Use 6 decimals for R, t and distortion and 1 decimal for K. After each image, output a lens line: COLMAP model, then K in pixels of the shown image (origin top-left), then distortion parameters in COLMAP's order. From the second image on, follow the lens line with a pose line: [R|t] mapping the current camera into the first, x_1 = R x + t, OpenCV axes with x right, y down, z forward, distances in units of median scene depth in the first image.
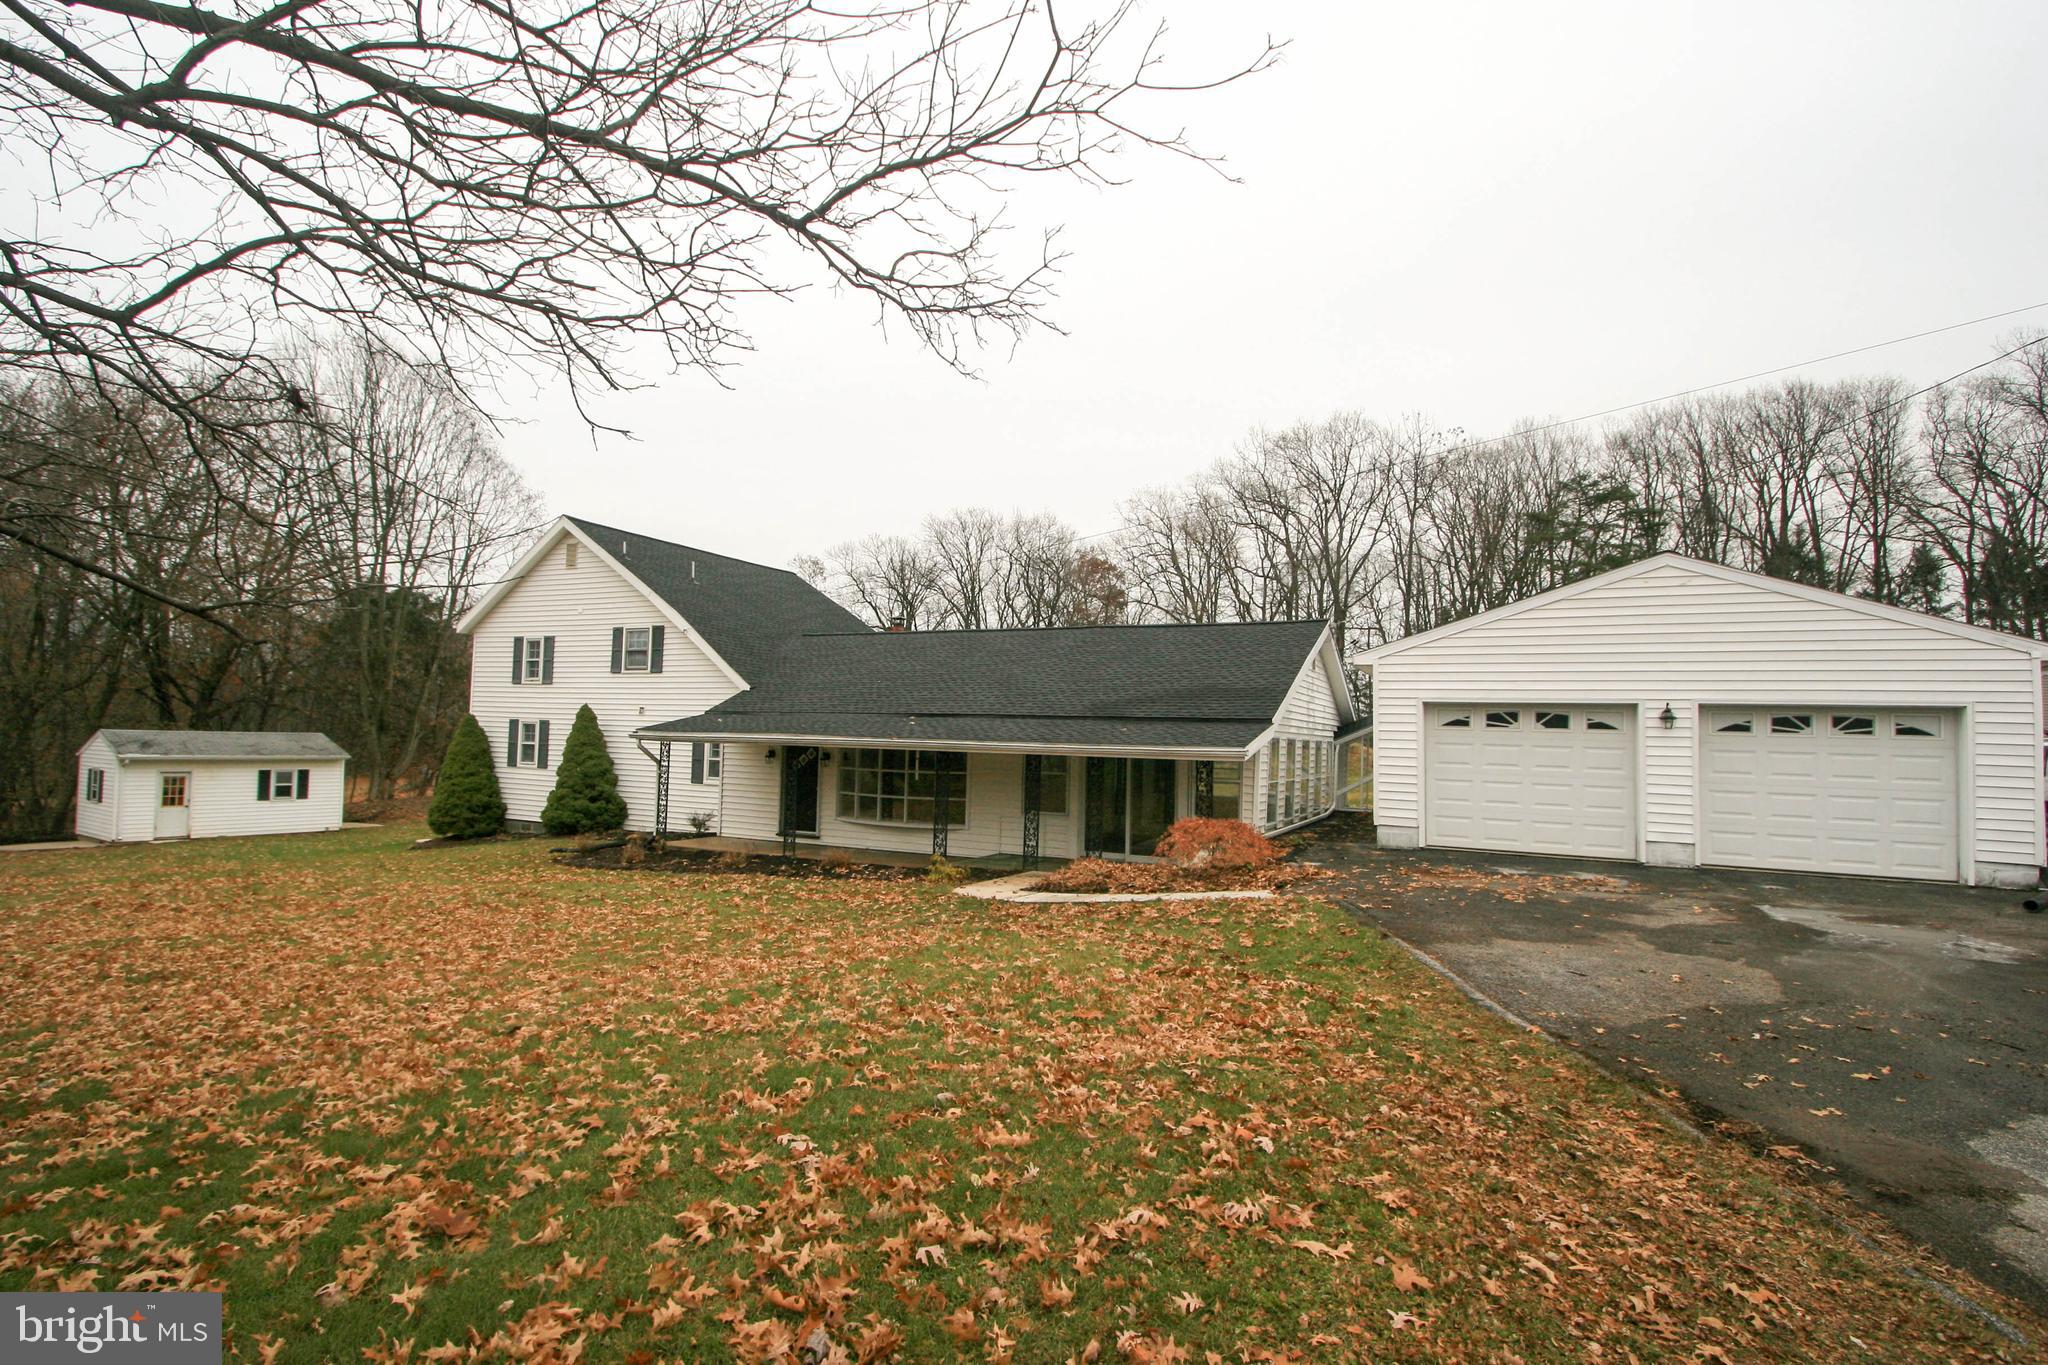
lens RADIAL K [[1025.9, 0, 1024.6], [0, 1025.9, 671.1], [0, 0, 1]] dist [-0.016153, 0.000074]
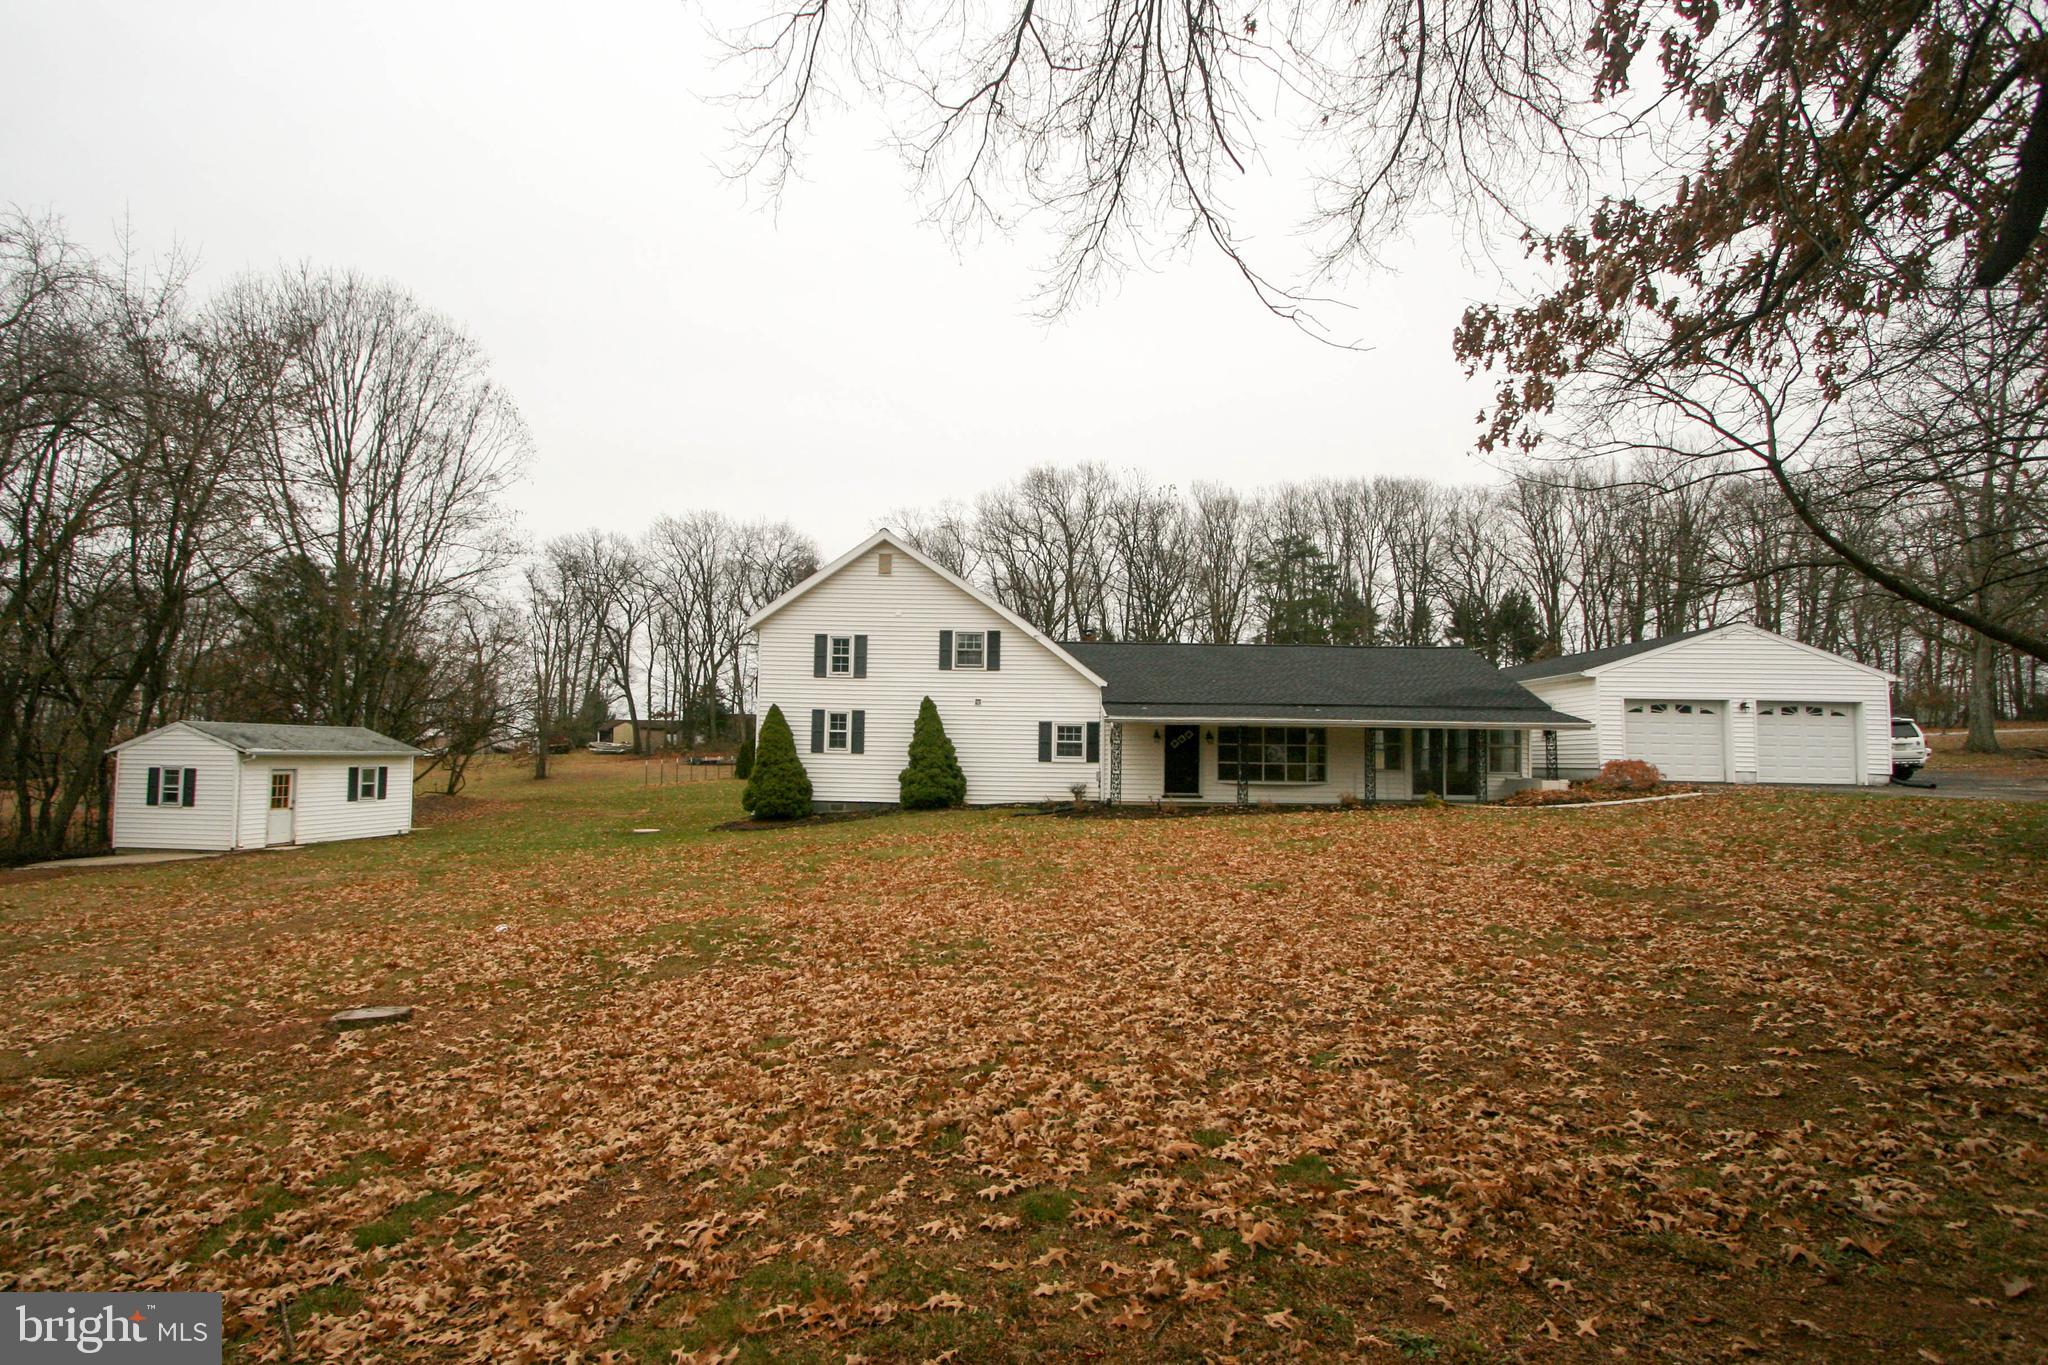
lens RADIAL K [[1025.9, 0, 984.7], [0, 1025.9, 690.4], [0, 0, 1]] dist [-0.016153, 0.000074]
pose [[0.903862, 0.016172, 0.427518, -0.891707], [-0.019713, 0.999798, 0.003855, 0.020836], [-0.427370, -0.011912, 0.903998, -0.076386]]
